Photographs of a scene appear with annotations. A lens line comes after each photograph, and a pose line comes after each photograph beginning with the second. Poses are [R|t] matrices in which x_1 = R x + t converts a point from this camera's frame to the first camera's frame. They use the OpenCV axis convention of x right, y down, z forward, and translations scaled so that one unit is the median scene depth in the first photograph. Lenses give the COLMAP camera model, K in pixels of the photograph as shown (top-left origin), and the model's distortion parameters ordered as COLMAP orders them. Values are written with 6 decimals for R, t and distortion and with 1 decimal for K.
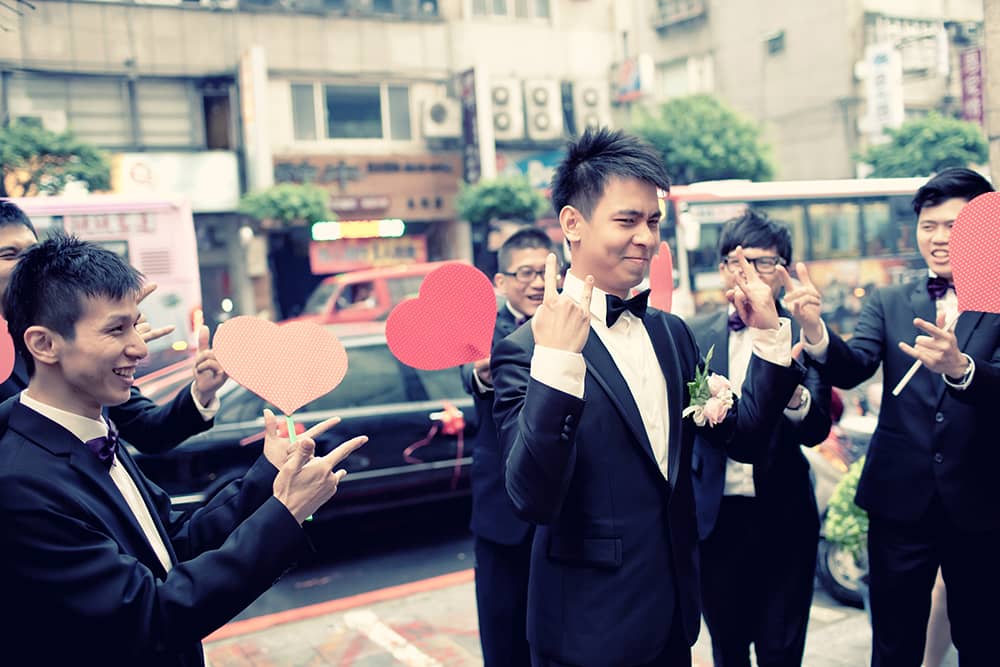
lens RADIAL K [[966.5, 0, 496.9], [0, 966.5, 323.6], [0, 0, 1]] dist [-0.063505, 0.000000]
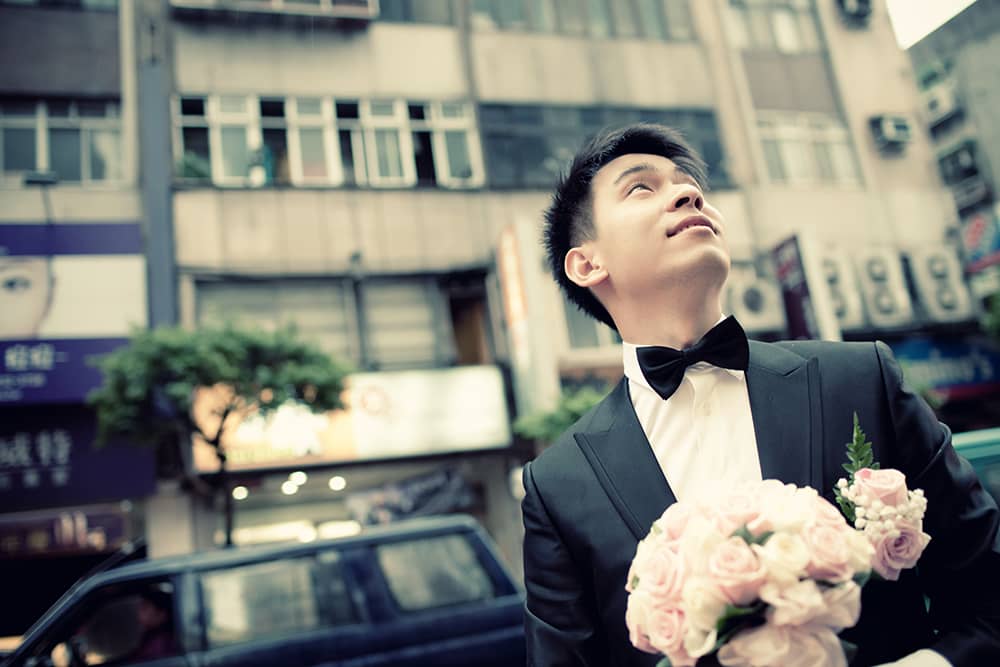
lens RADIAL K [[966.5, 0, 480.0], [0, 966.5, 321.9], [0, 0, 1]] dist [-0.063505, 0.000000]
pose [[0.976754, -0.114110, -0.181467, -0.149777], [0.055979, 0.952948, -0.297922, 0.005065], [0.206924, 0.280838, 0.937183, 0.307938]]
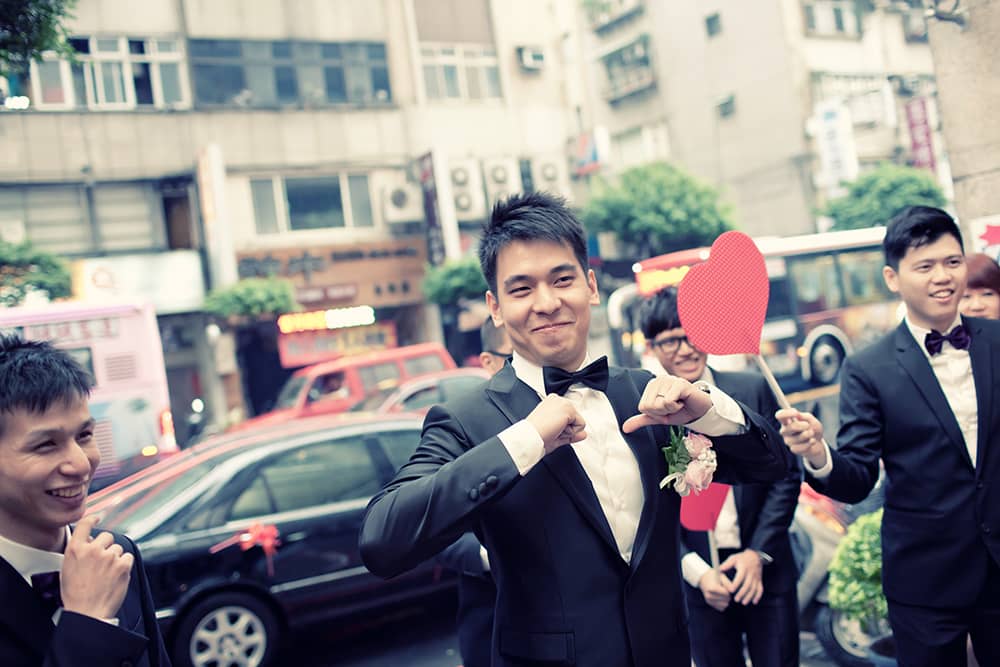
lens RADIAL K [[966.5, 0, 495.4], [0, 966.5, 323.5], [0, 0, 1]] dist [-0.063505, 0.000000]
pose [[0.996928, -0.073245, 0.027751, 0.001722], [0.075263, 0.993912, -0.080463, -0.000552], [-0.021689, 0.082304, 0.996371, 0.008860]]
